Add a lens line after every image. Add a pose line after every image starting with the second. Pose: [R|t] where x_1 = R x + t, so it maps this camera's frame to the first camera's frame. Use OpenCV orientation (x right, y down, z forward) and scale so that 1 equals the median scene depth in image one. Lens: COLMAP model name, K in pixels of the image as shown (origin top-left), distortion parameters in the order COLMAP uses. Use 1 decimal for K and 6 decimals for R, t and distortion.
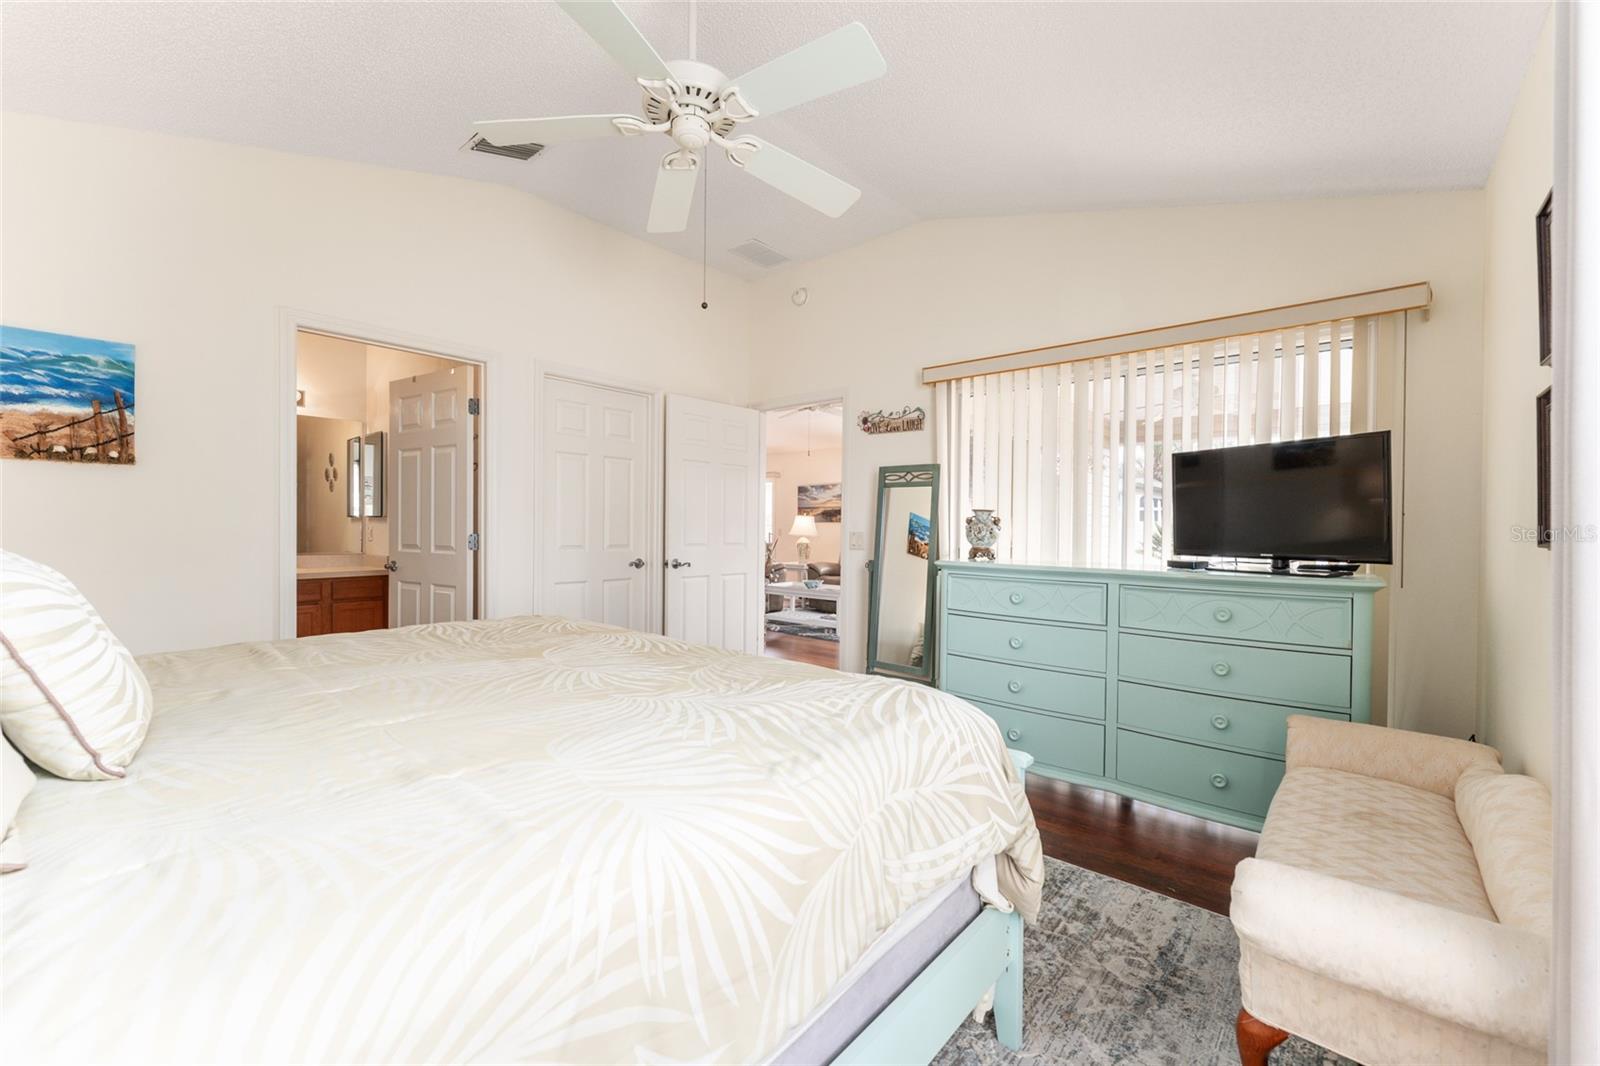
lens RADIAL K [[647.9, 0, 795.5], [0, 647.9, 529.9], [0, 0, 1]] dist [-0.001393, -0.000324]
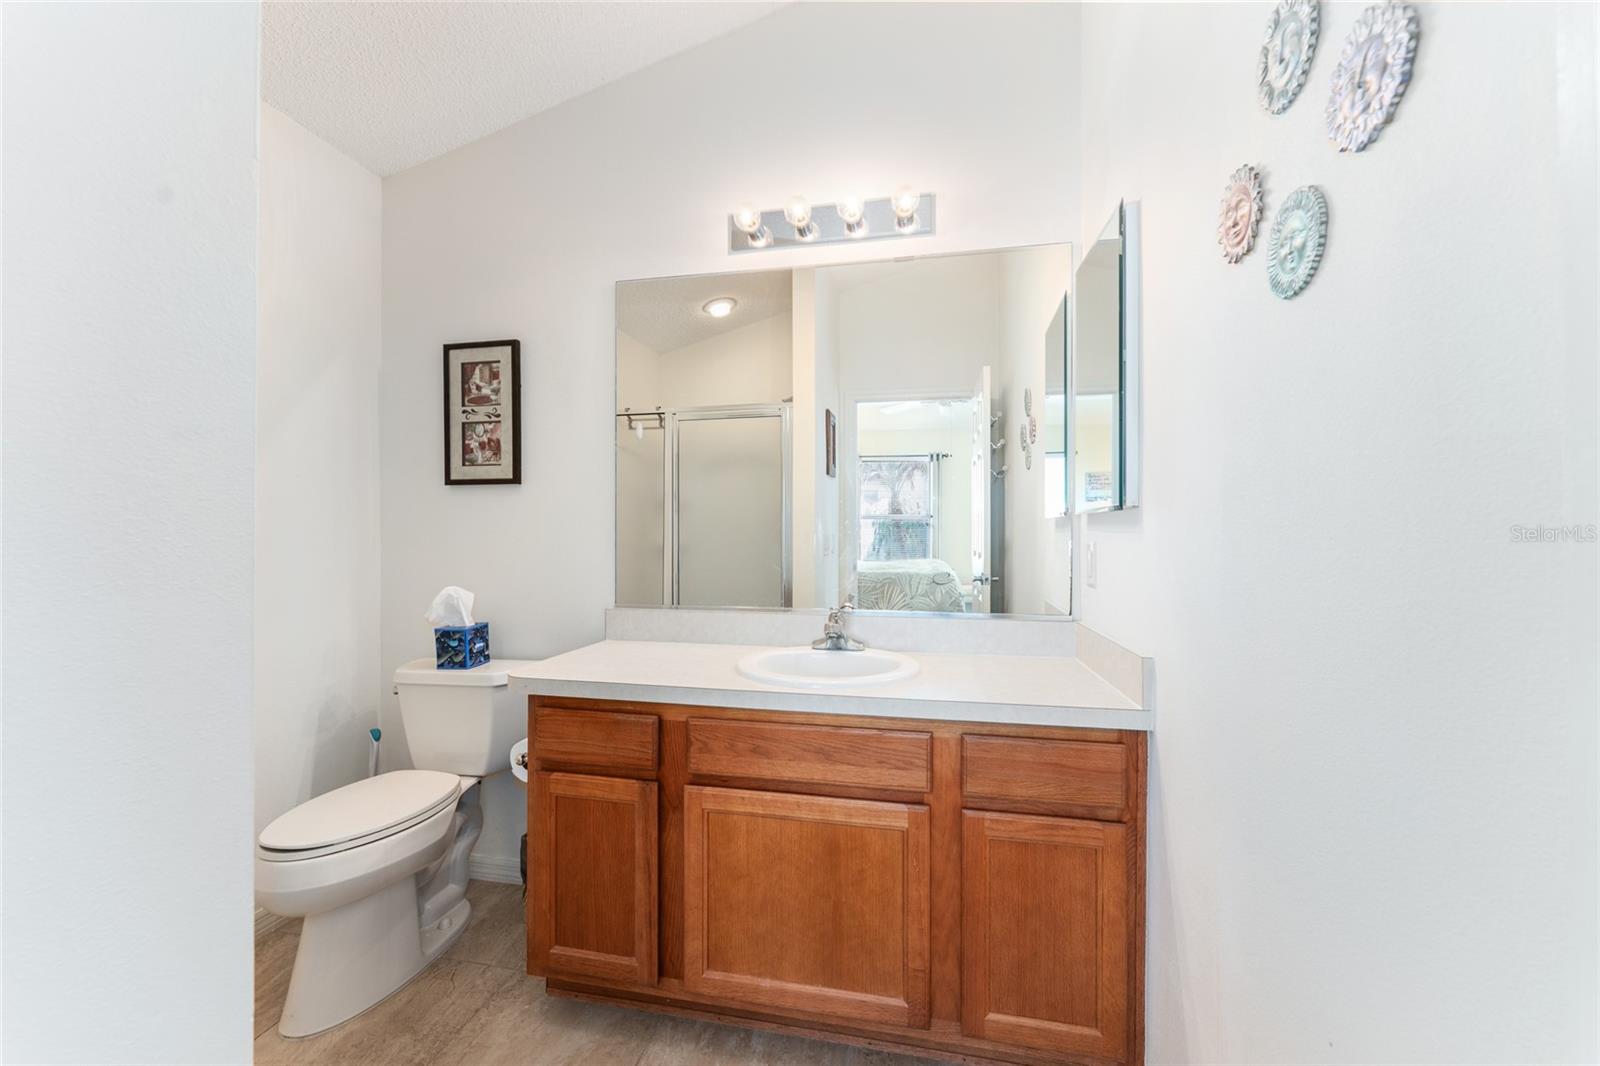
lens RADIAL K [[647.9, 0, 793.0], [0, 647.9, 534.3], [0, 0, 1]] dist [-0.001393, -0.000324]
pose [[0.499480, -0.005784, -0.866306, -0.493063], [-0.003090, 0.999959, -0.008458, -0.006244], [0.866320, 0.006901, 0.499442, 0.774491]]
